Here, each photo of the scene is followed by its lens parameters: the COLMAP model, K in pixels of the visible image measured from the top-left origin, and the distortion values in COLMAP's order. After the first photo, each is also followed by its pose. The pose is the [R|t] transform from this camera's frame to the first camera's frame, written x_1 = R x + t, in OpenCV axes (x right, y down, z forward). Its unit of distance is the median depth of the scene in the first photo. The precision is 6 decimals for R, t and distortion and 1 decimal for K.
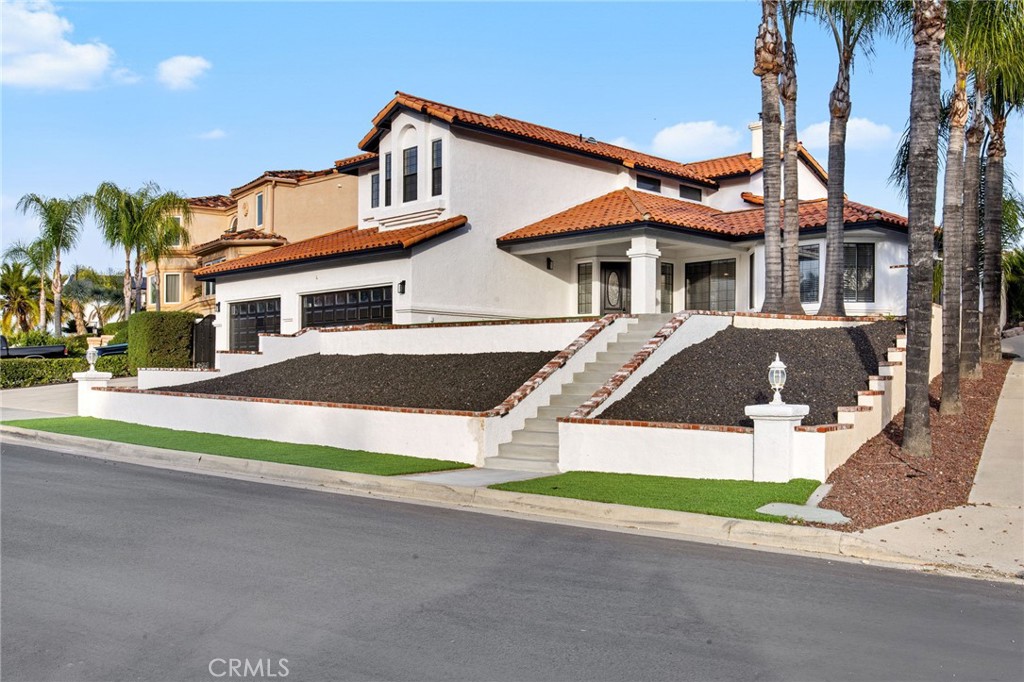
lens RADIAL K [[975.5, 0, 515.9], [0, 975.5, 340.7], [0, 0, 1]] dist [0.009989, 0.000000]
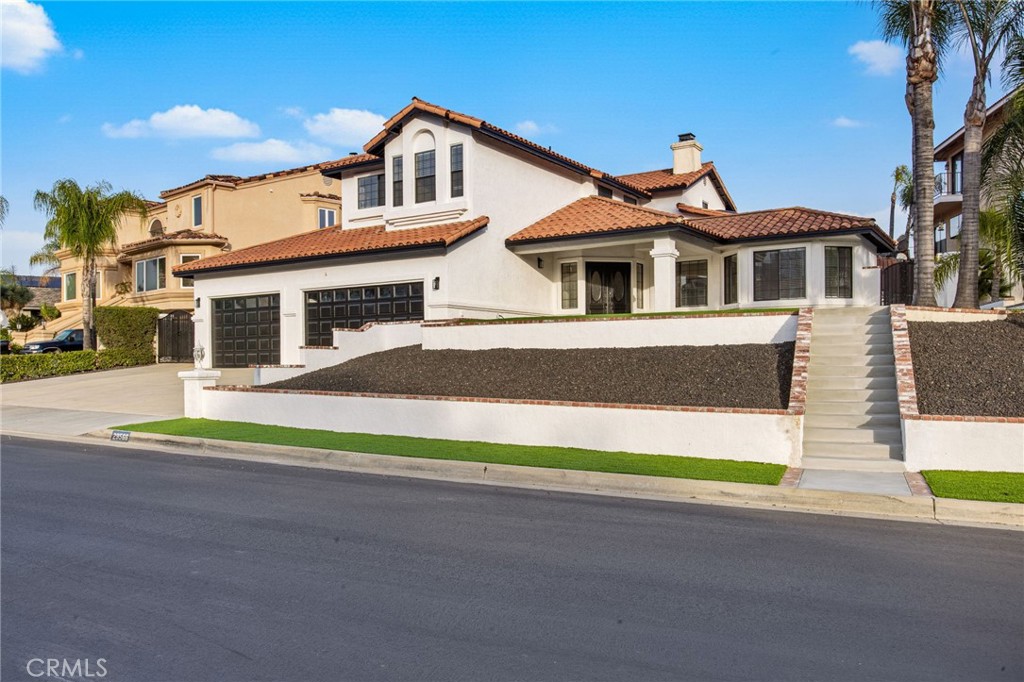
lens RADIAL K [[806.7, 0, 498.5], [0, 806.7, 356.8], [0, 0, 1]] dist [0.000930, 0.007088]
pose [[0.979979, -0.014154, 0.198598, -0.207609], [0.007790, 0.999432, 0.032787, -0.003367], [-0.198950, -0.030583, 0.979532, 0.121393]]
